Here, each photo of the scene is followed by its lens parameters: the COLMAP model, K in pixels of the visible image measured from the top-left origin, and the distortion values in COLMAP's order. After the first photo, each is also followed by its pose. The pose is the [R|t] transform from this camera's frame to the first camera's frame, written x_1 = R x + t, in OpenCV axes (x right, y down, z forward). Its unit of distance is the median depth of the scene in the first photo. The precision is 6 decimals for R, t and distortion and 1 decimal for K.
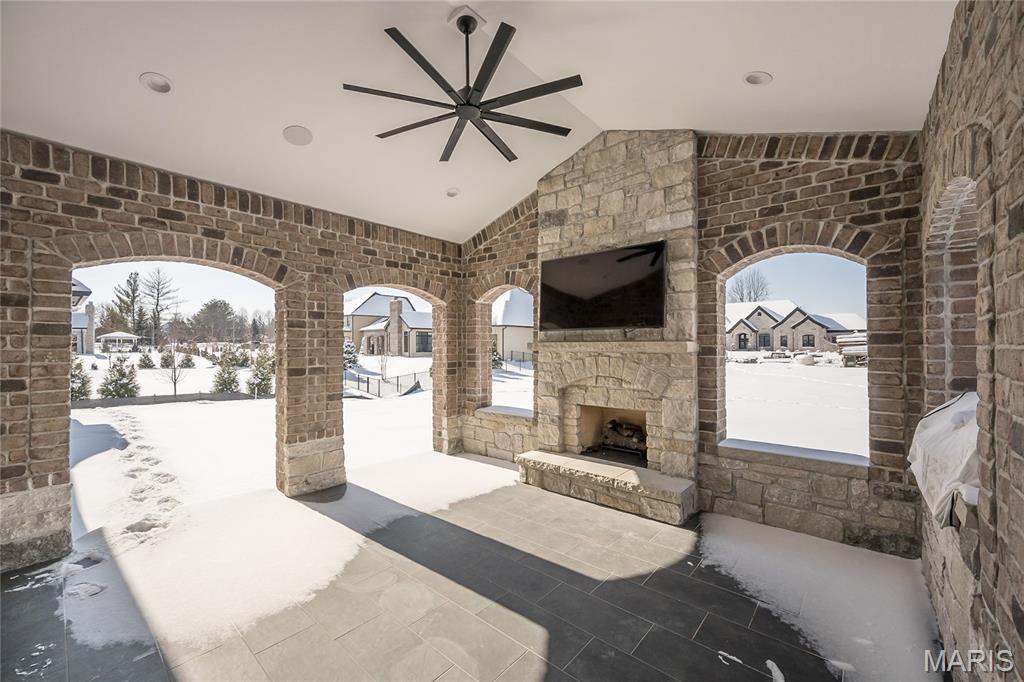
lens RADIAL K [[407.2, 0, 516.6], [0, 407.2, 341.9], [0, 0, 1]] dist [-0.000949, -0.000229]
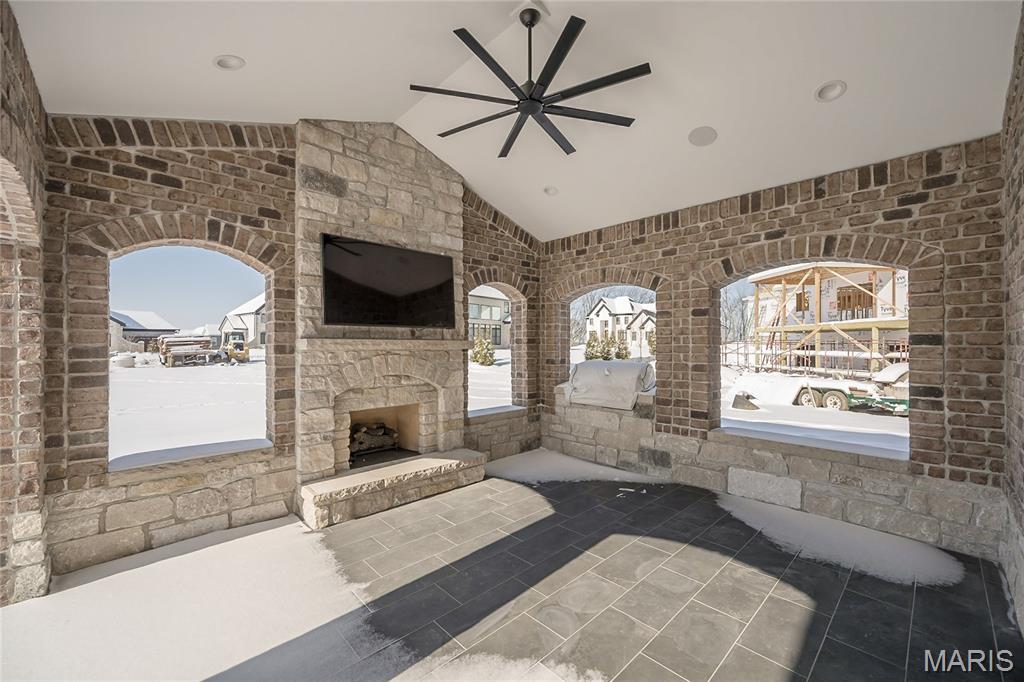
lens RADIAL K [[407.2, 0, 516.6], [0, 407.2, 341.9], [0, 0, 1]] dist [-0.000949, -0.000229]
pose [[0.091567, 0.011210, 0.995736, -0.766203], [-0.011140, 0.999886, -0.010233, 0.012652], [-0.995737, -0.010156, 0.091681, 0.647817]]
